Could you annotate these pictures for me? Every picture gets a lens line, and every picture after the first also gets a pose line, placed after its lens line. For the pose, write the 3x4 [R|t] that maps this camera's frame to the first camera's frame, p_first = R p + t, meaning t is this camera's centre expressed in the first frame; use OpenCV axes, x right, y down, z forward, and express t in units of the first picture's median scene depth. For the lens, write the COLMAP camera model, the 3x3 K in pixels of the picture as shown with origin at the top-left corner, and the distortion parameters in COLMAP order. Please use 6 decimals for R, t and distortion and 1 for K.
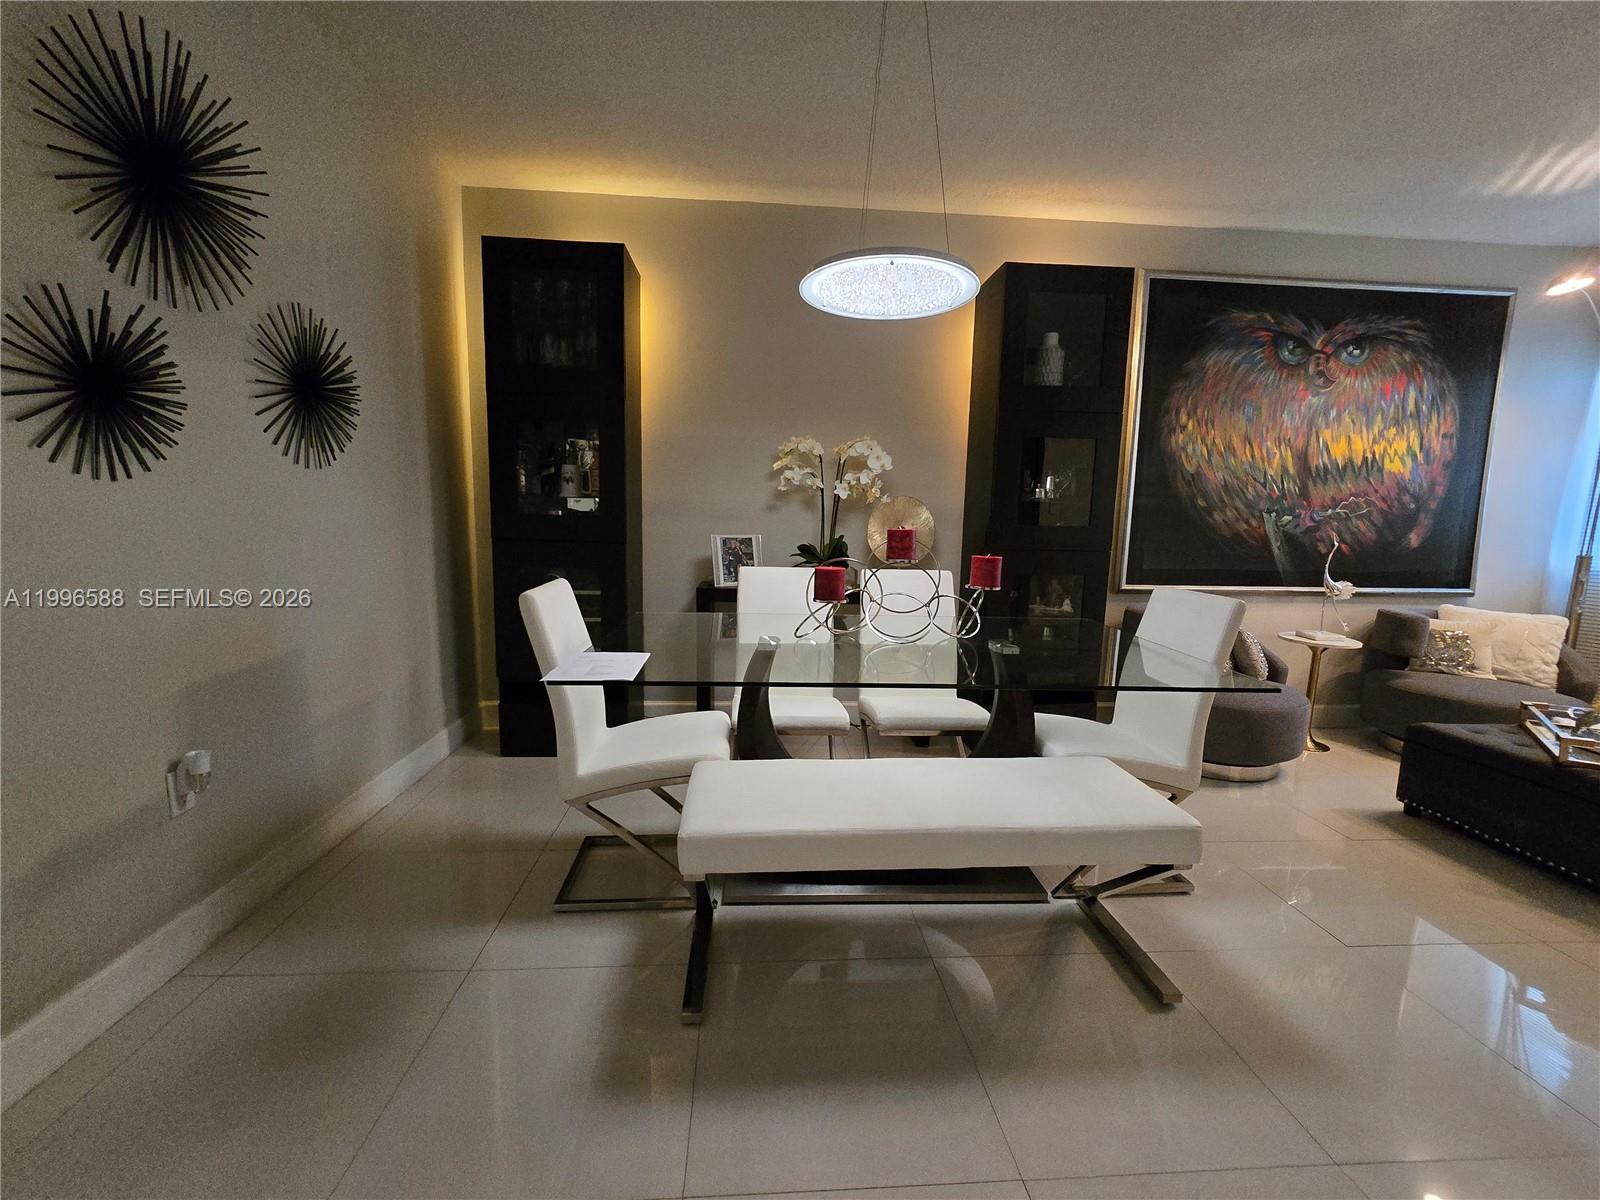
lens RADIAL K [[644.4, 0, 800.0], [0, 644.4, 600.0], [0, 0, 1]] dist [-0.000104, 0.000134]
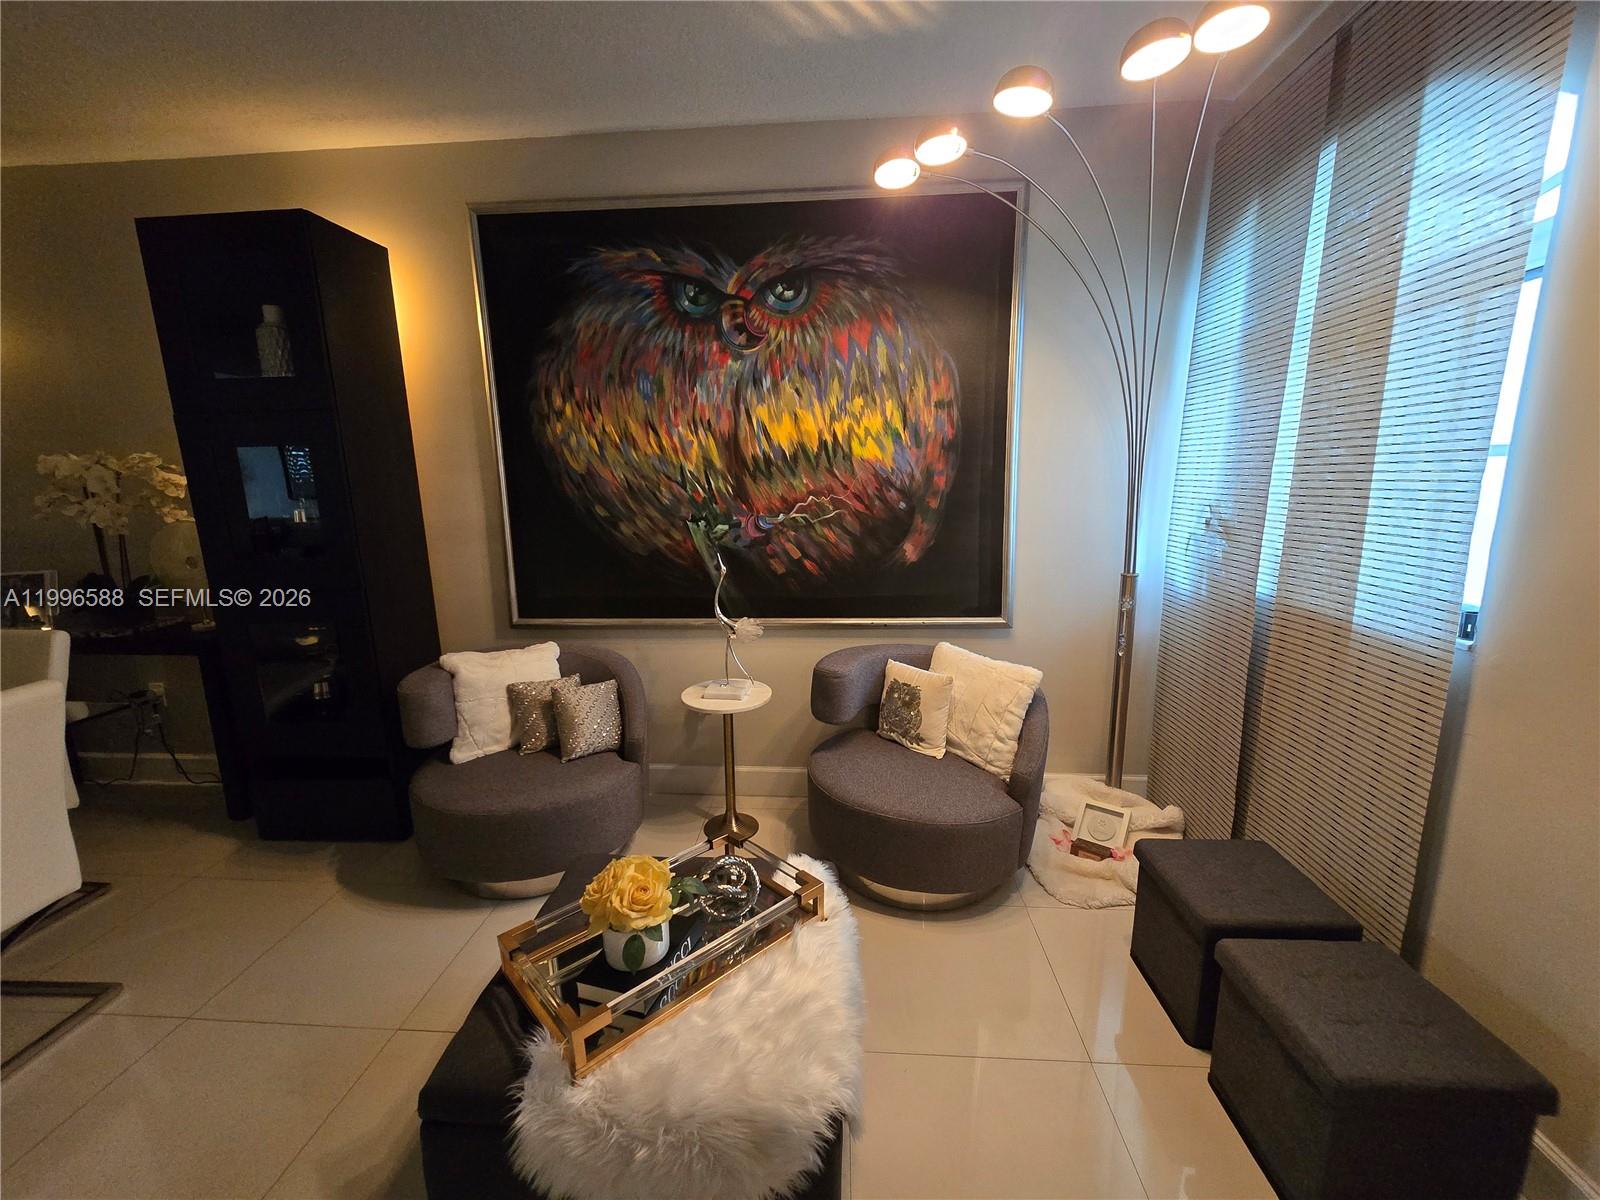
lens RADIAL K [[659.0, 0, 800.0], [0, 659.0, 600.0], [0, 0, 1]] dist [0.000360, -0.000083]
pose [[0.989451, -0.009034, -0.144588, 0.968723], [0.017917, 0.998022, 0.060251, -0.089290], [0.143758, -0.062206, 0.987656, 0.258519]]
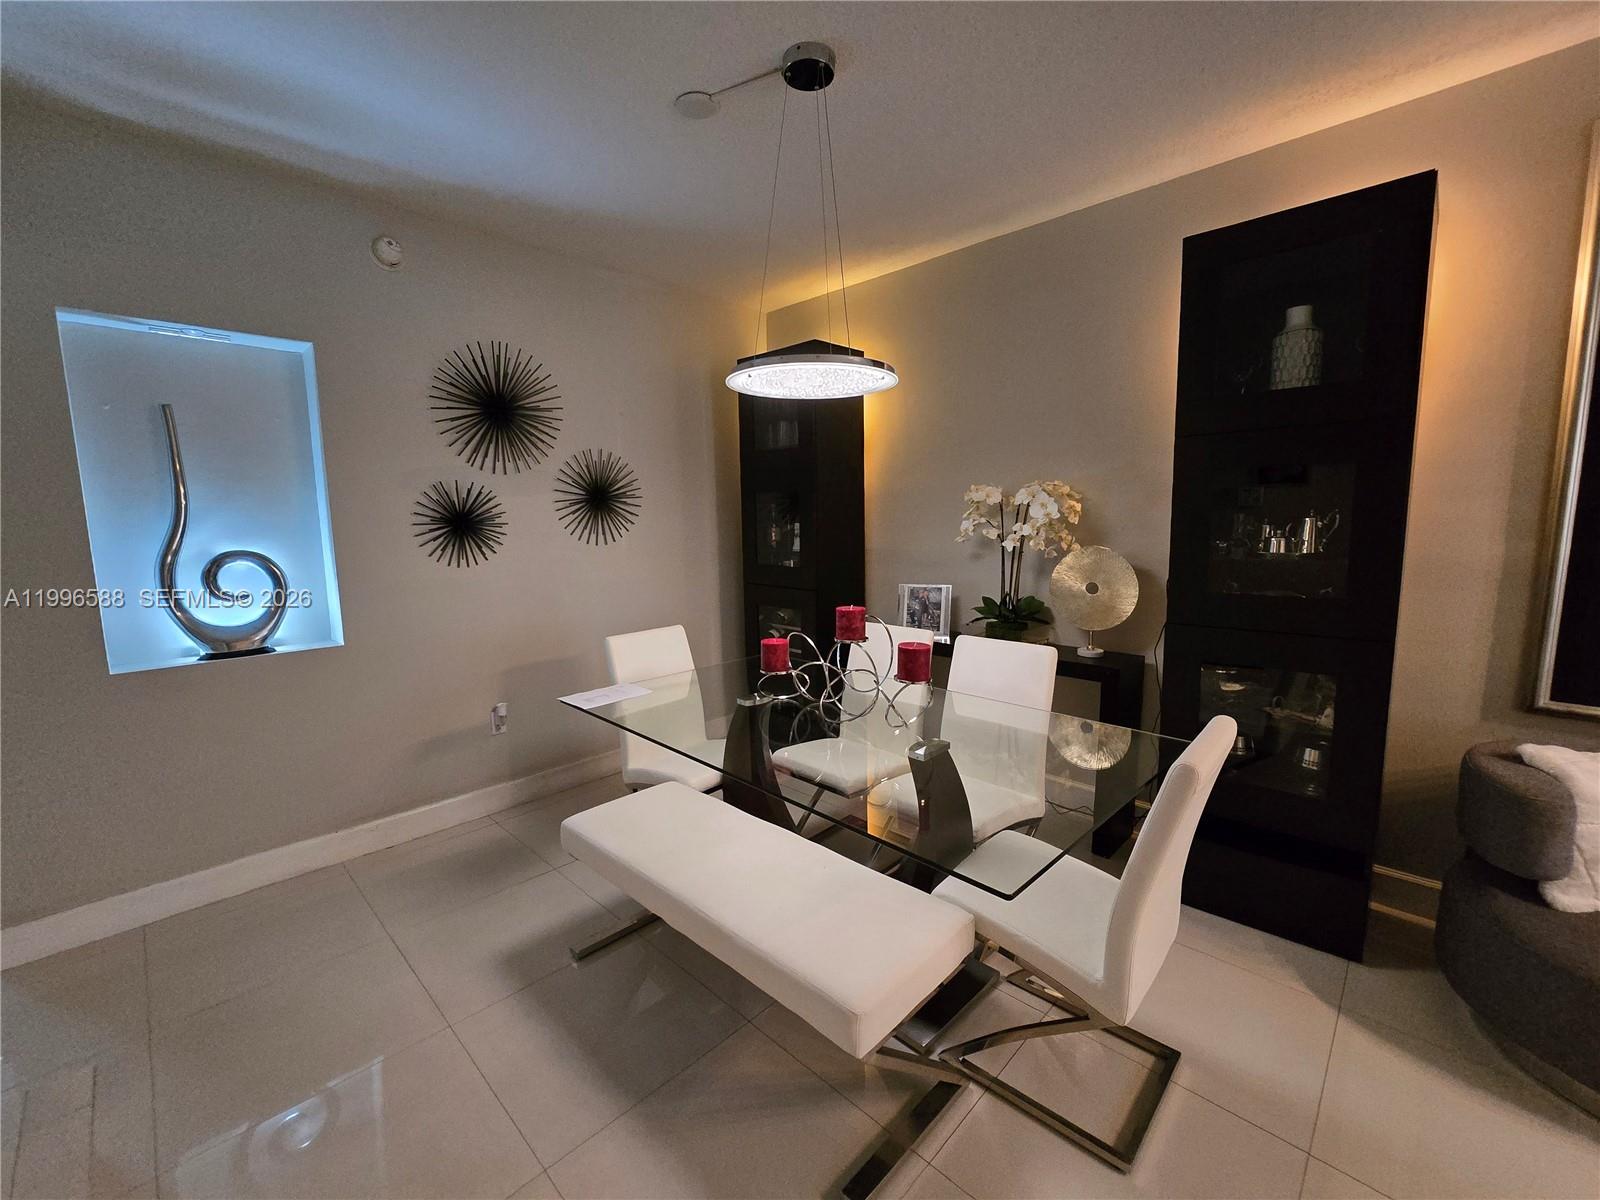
lens RADIAL K [[659.0, 0, 800.0], [0, 659.0, 600.0], [0, 0, 1]] dist [0.000360, -0.000083]
pose [[0.668381, 0.062209, -0.741213, 0.493520], [-0.067362, 0.997464, 0.022972, -0.080278], [0.740762, 0.034576, 0.670877, 0.147799]]
